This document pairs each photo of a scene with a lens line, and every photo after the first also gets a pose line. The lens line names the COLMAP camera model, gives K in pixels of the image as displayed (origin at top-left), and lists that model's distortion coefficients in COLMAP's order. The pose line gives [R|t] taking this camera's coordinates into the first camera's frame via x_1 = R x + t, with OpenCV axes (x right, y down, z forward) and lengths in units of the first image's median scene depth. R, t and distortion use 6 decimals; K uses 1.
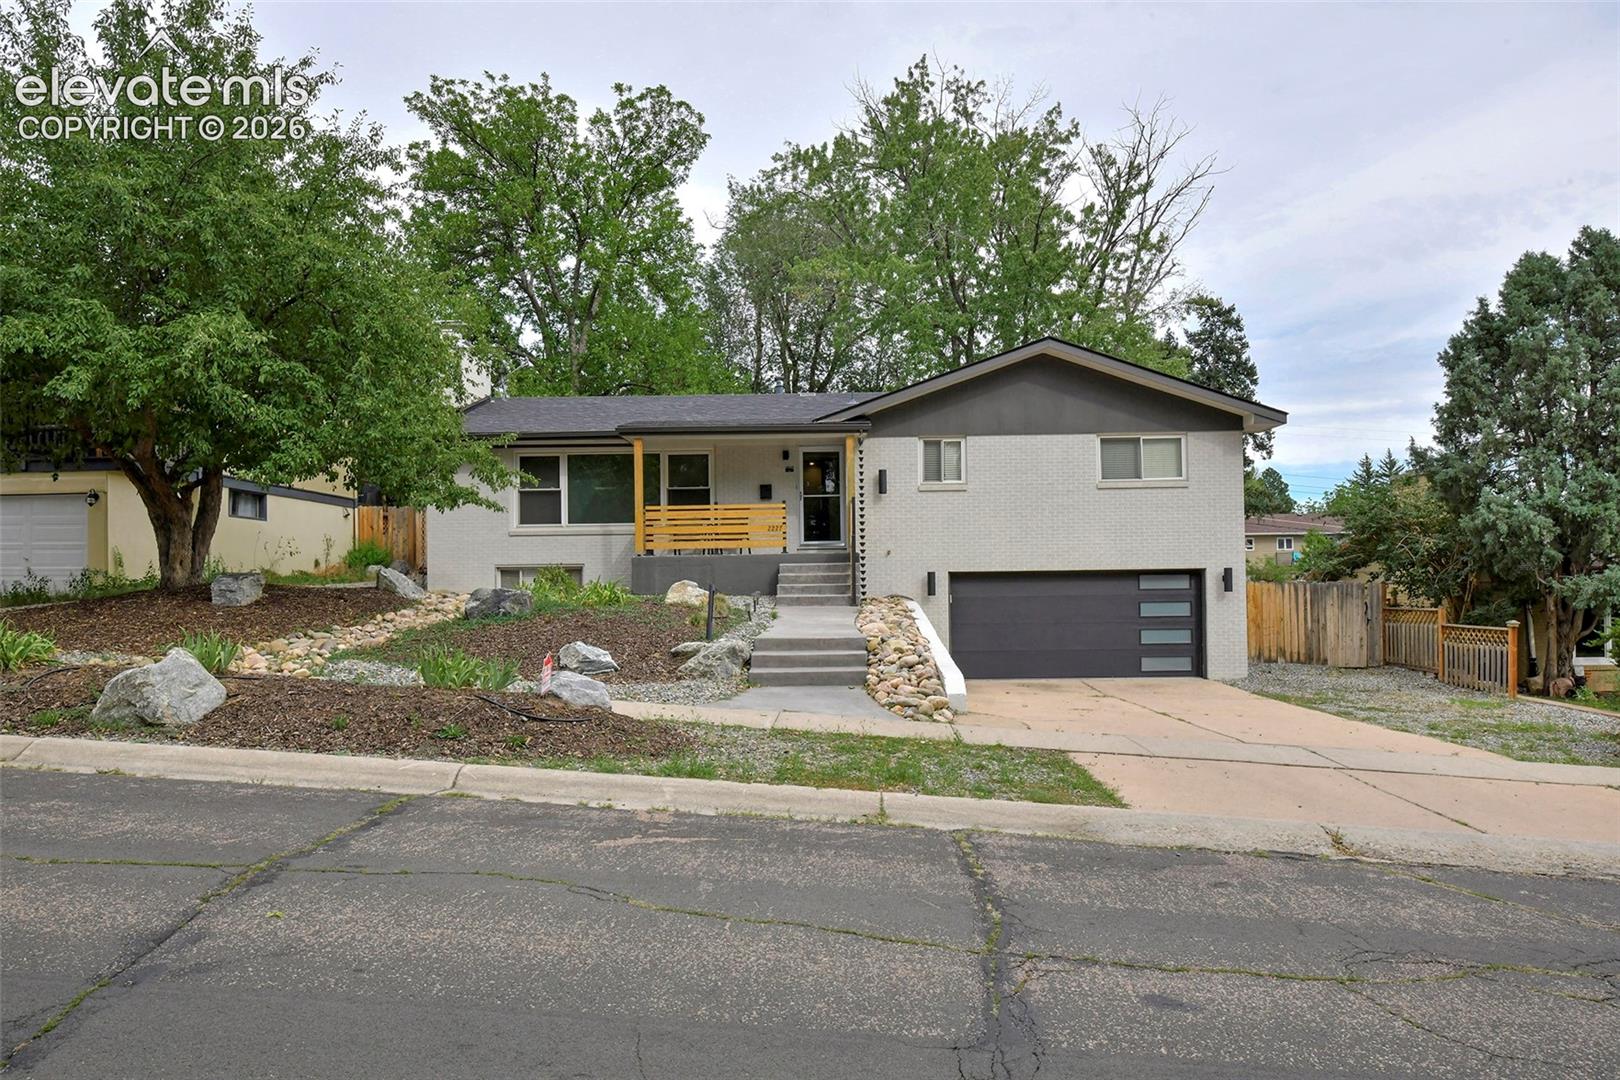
lens RADIAL K [[1147.3, 0, 812.2], [0, 1147.3, 547.8], [0, 0, 1]] dist [-0.006311, -0.000683]
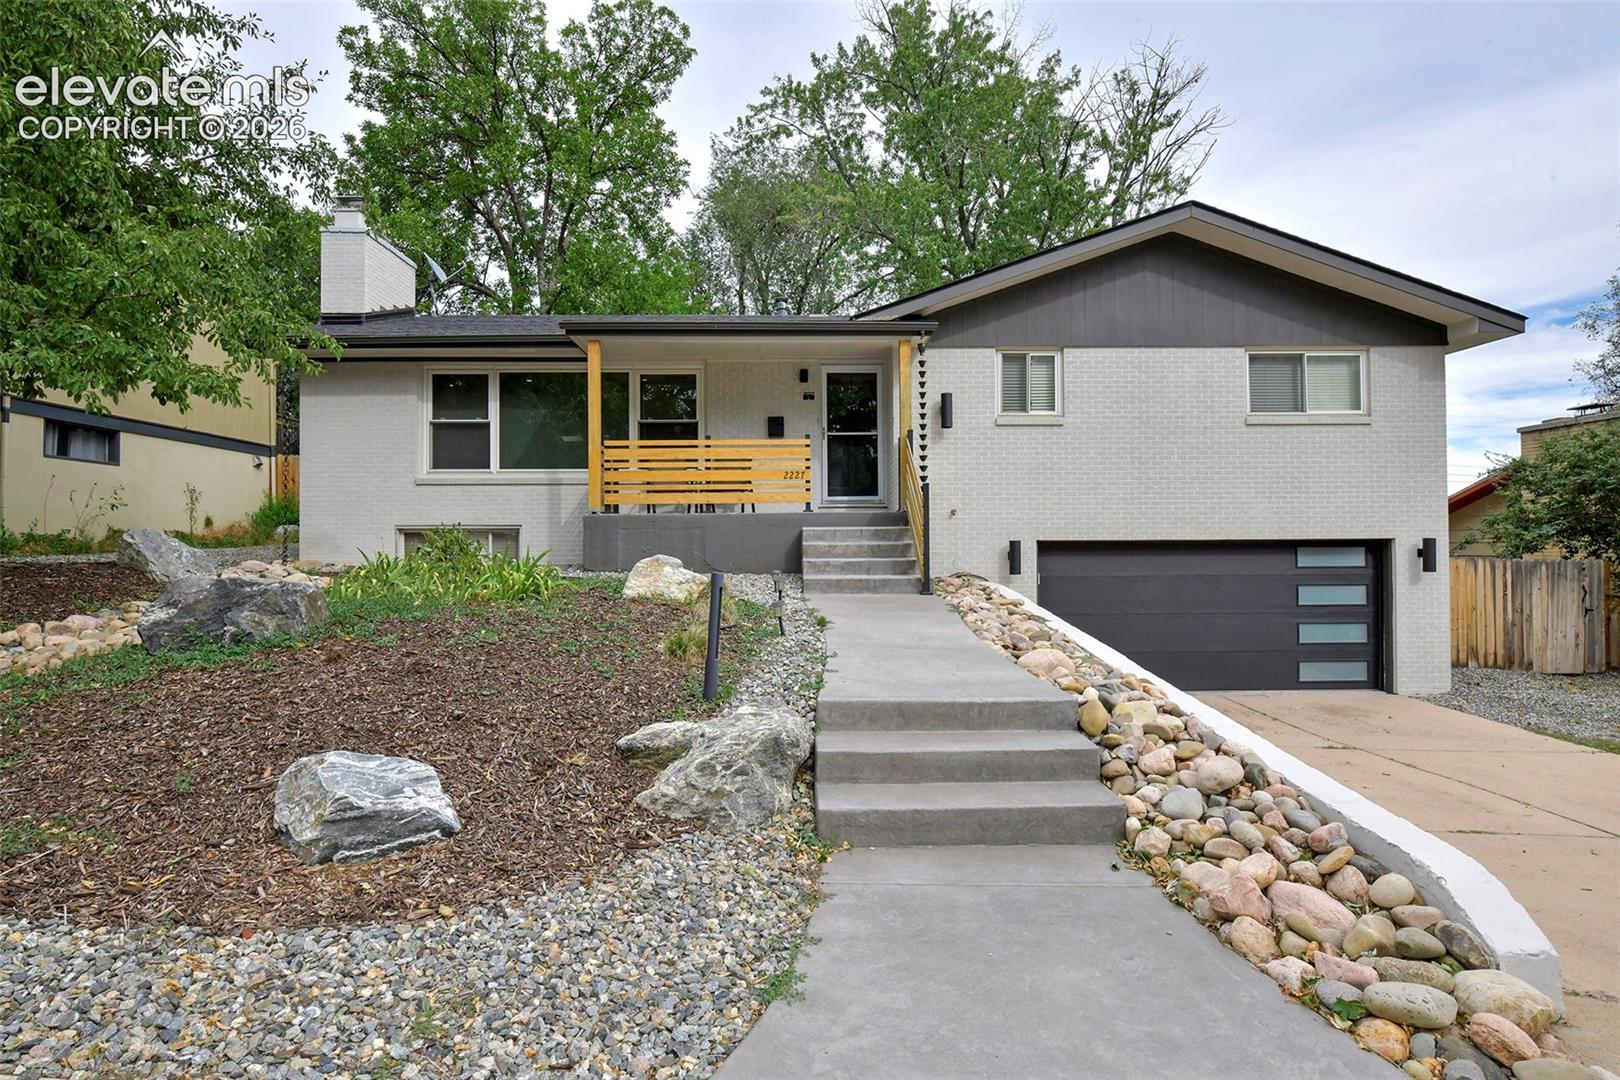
lens RADIAL K [[830.3, 0, 767.8], [0, 830.3, 526.5], [0, 0, 1]] dist [-0.007200, -0.000708]
pose [[0.999915, 0.008285, 0.010030, -0.050077], [-0.008408, 0.999889, 0.012314, 0.007167], [-0.009927, -0.012397, 0.999874, 0.479267]]
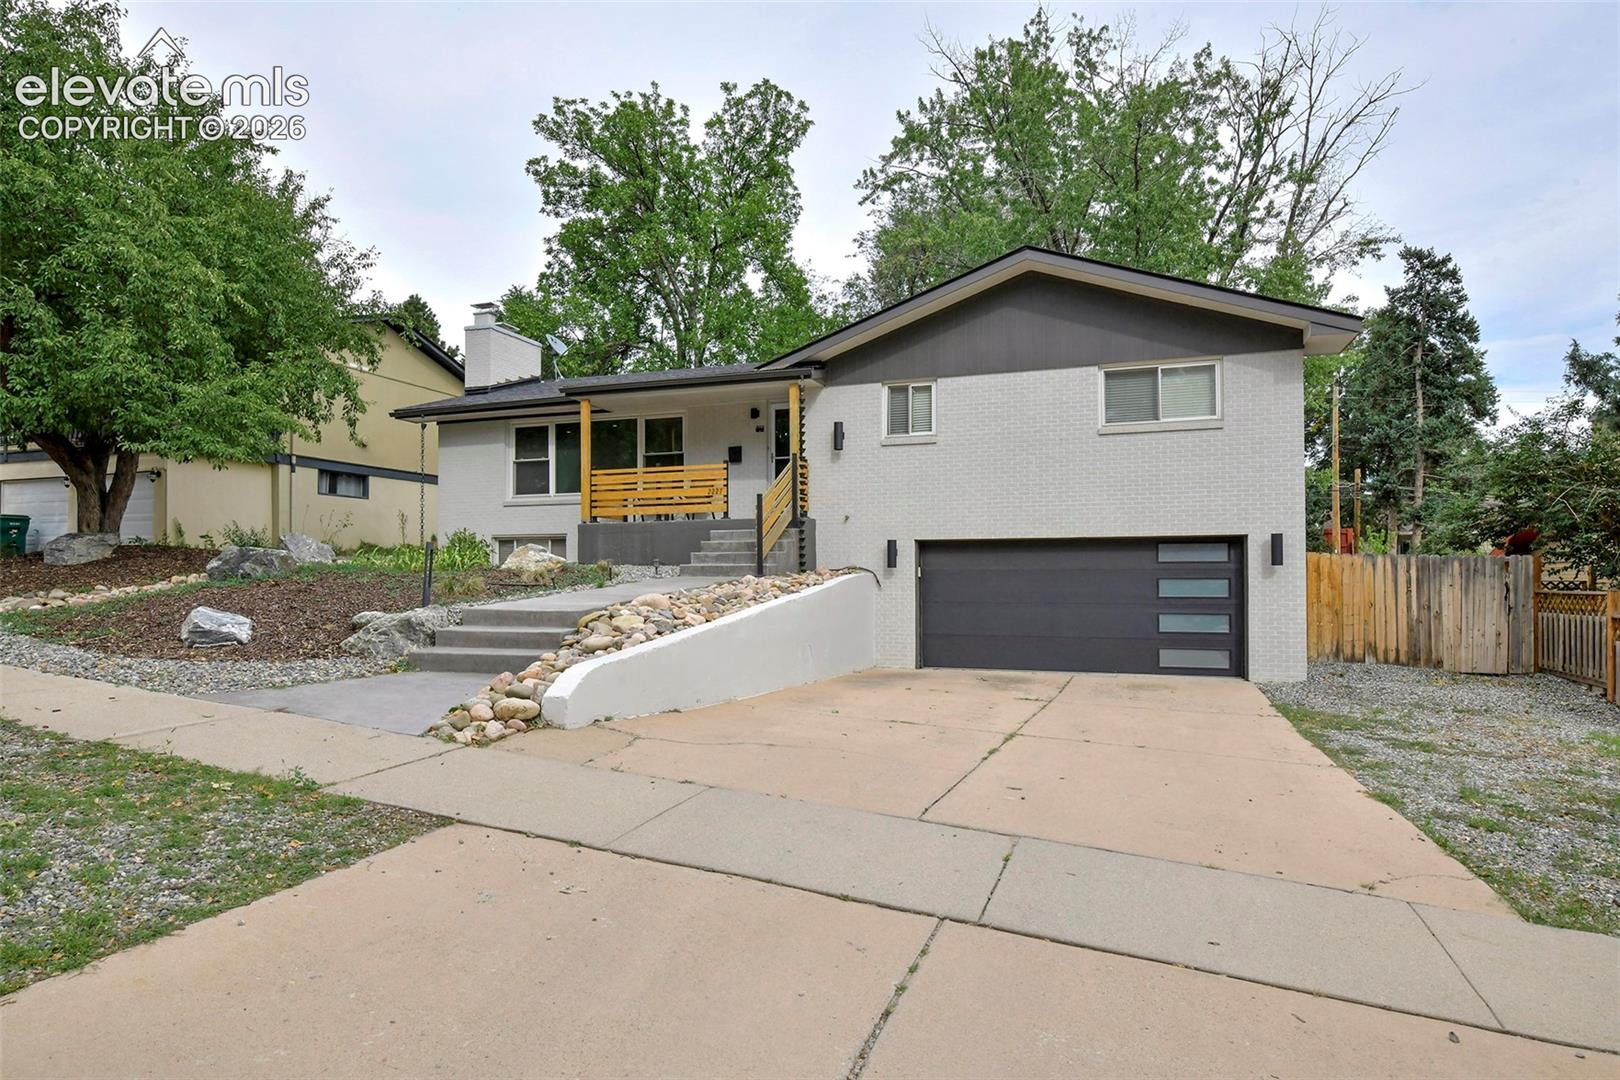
lens RADIAL K [[898.8, 0, 847.7], [0, 898.8, 559.5], [0, 0, 1]] dist [-0.007120, -0.001417]
pose [[0.945712, 0.004380, -0.324975, 0.280065], [0.000865, 0.999872, 0.015995, 0.024091], [0.325004, -0.015408, 0.945587, 0.345447]]
